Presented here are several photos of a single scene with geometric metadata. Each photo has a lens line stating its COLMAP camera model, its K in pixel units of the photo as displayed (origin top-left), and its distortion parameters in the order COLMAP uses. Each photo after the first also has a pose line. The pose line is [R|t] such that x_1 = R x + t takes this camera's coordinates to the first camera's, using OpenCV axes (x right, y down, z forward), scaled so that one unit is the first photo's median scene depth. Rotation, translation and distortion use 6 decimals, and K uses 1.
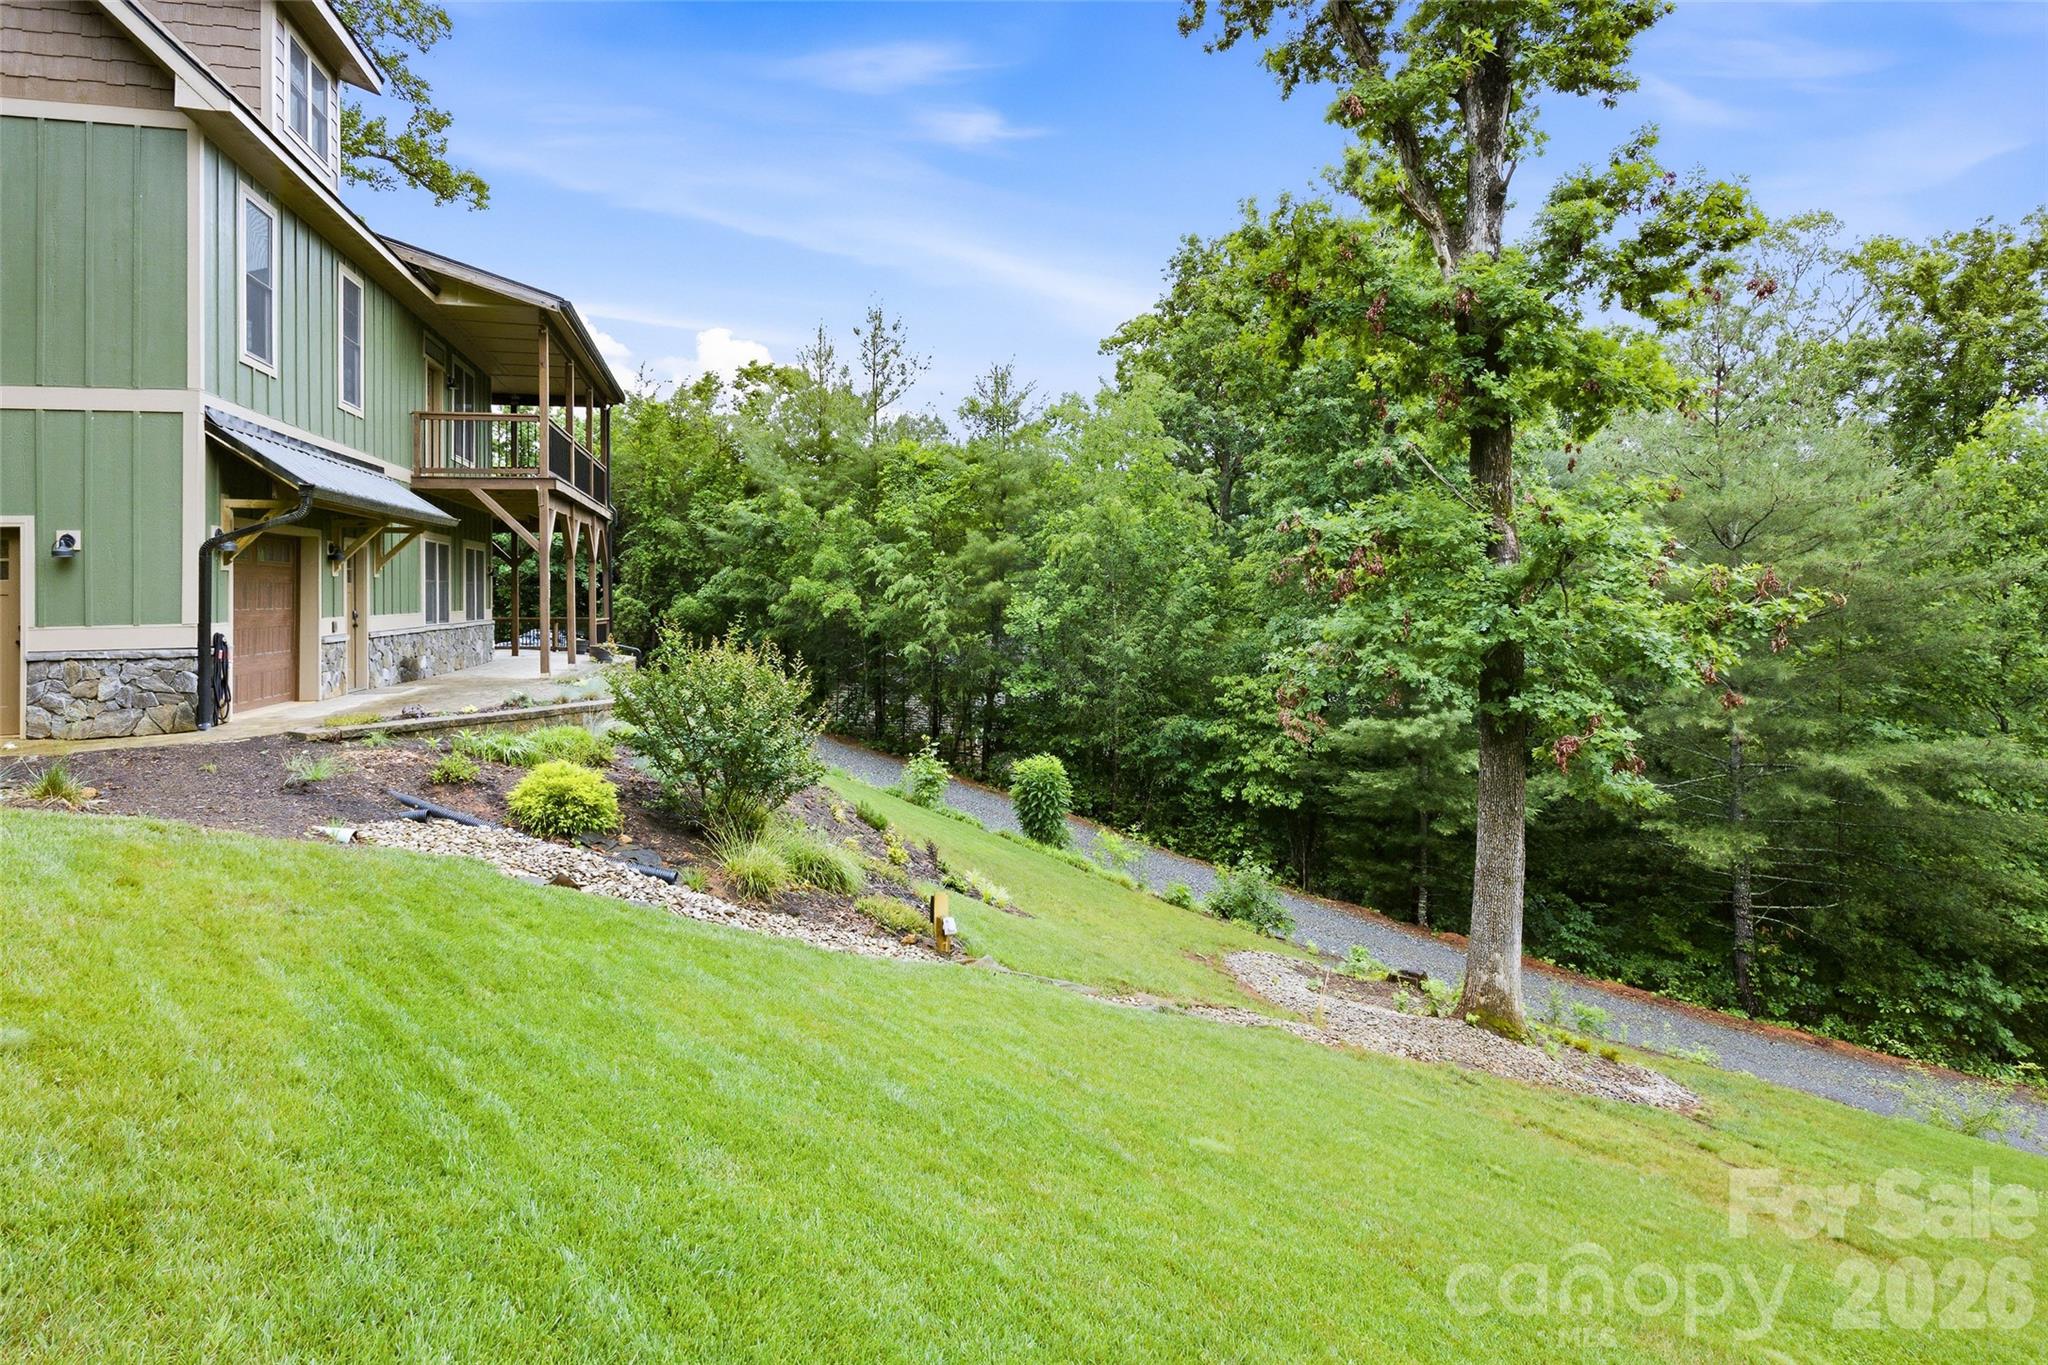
lens RADIAL K [[982.1, 0, 1031.4], [0, 982.1, 688.0], [0, 0, 1]] dist [-0.007103, -0.001608]
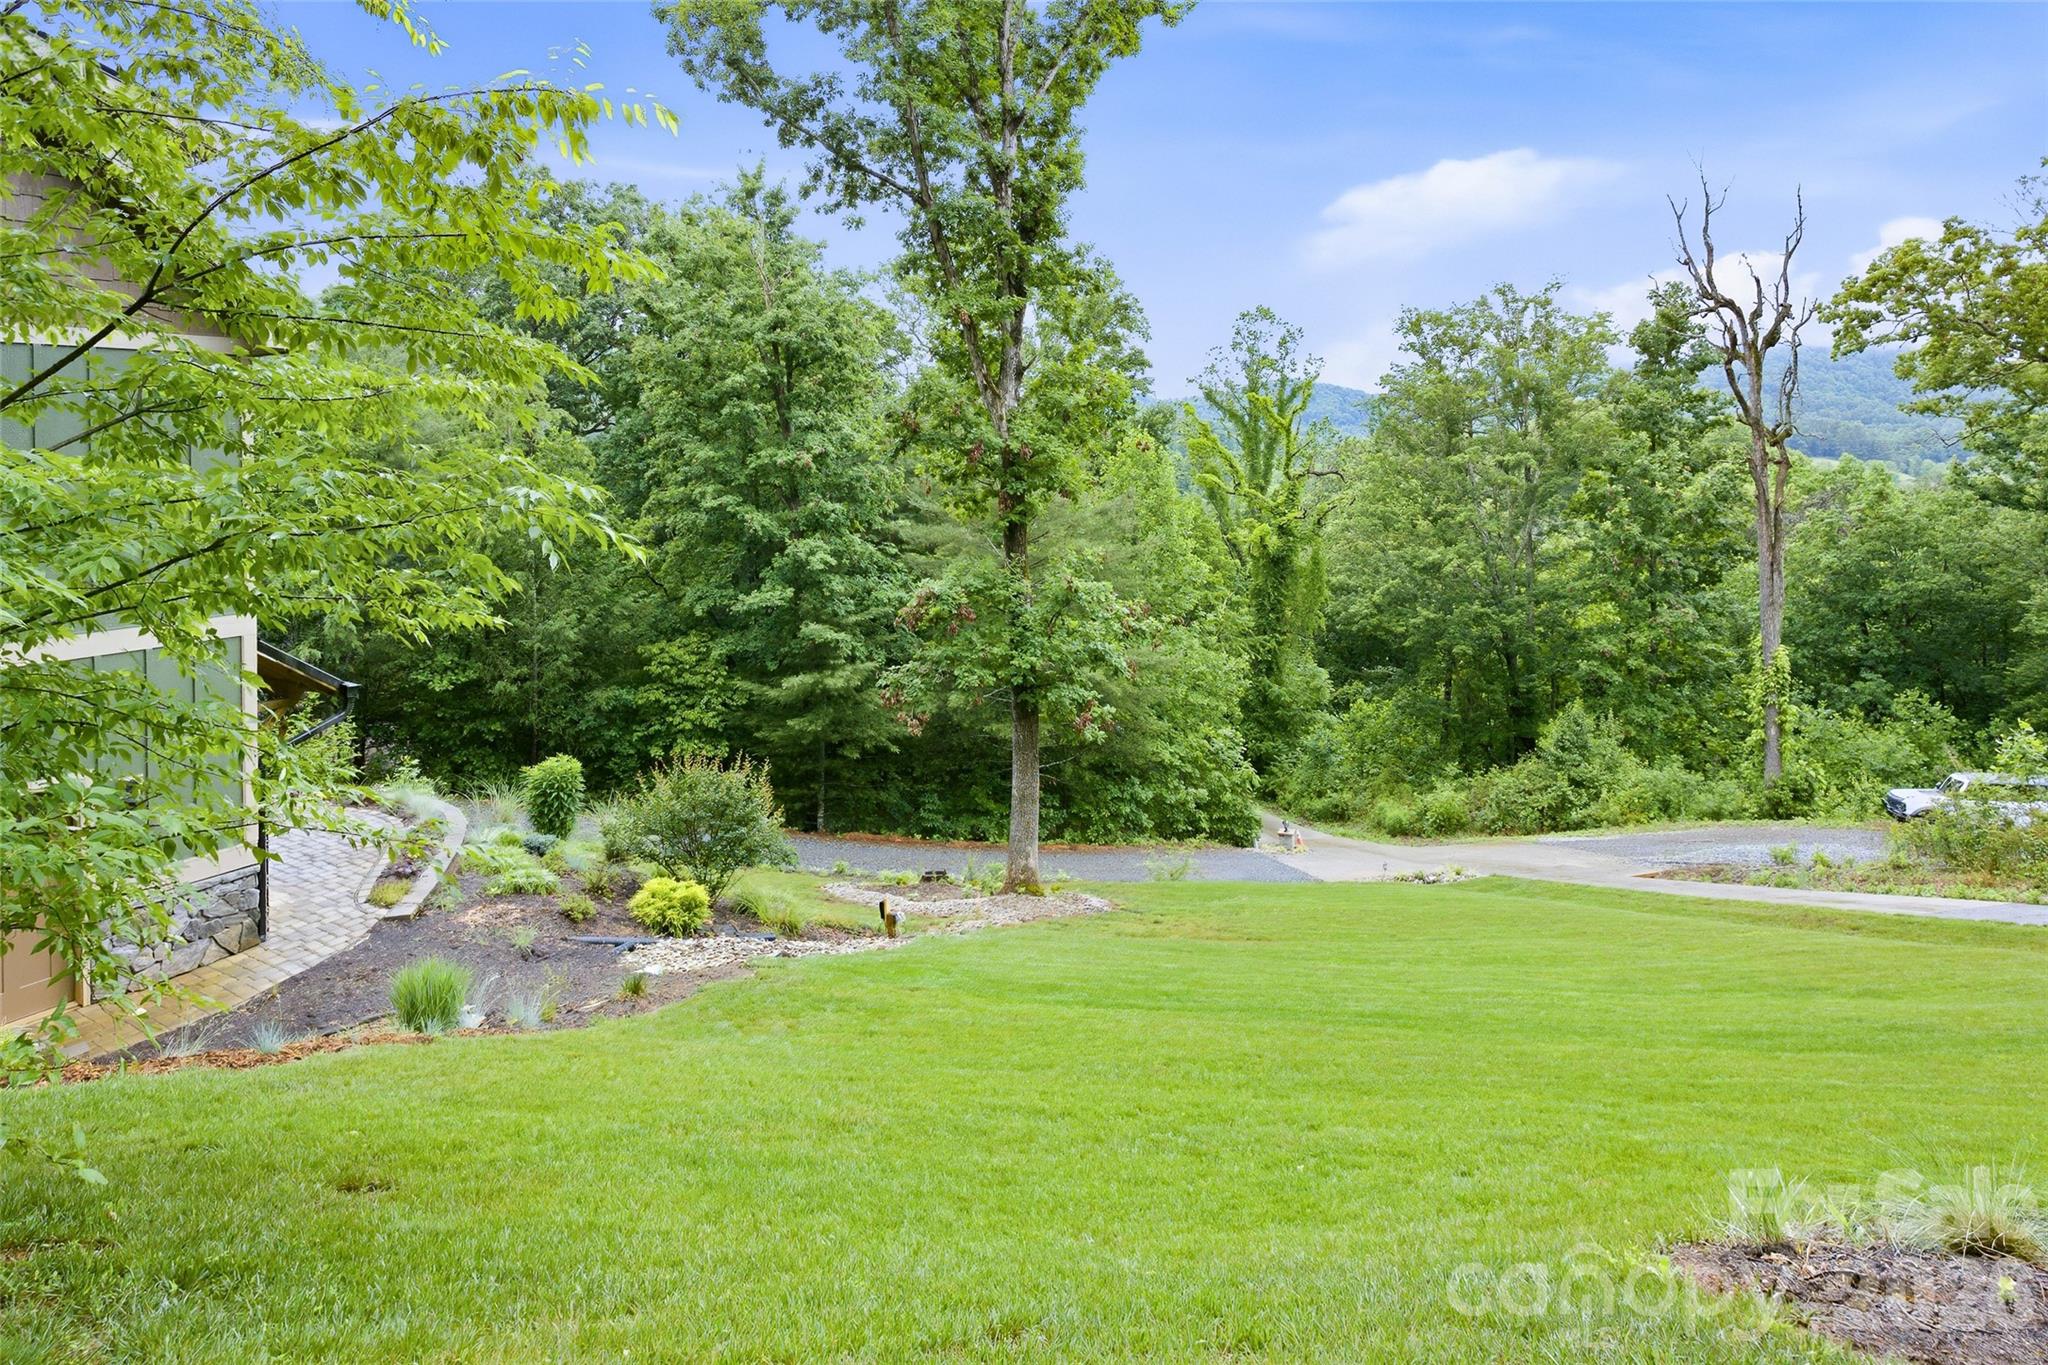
lens RADIAL K [[982.1, 0, 1031.4], [0, 982.1, 688.0], [0, 0, 1]] dist [-0.007103, -0.001608]
pose [[0.732638, -0.127242, 0.668618, -0.231276], [0.062712, 0.990811, 0.119841, -0.072575], [-0.677723, -0.045869, 0.733885, -0.066163]]
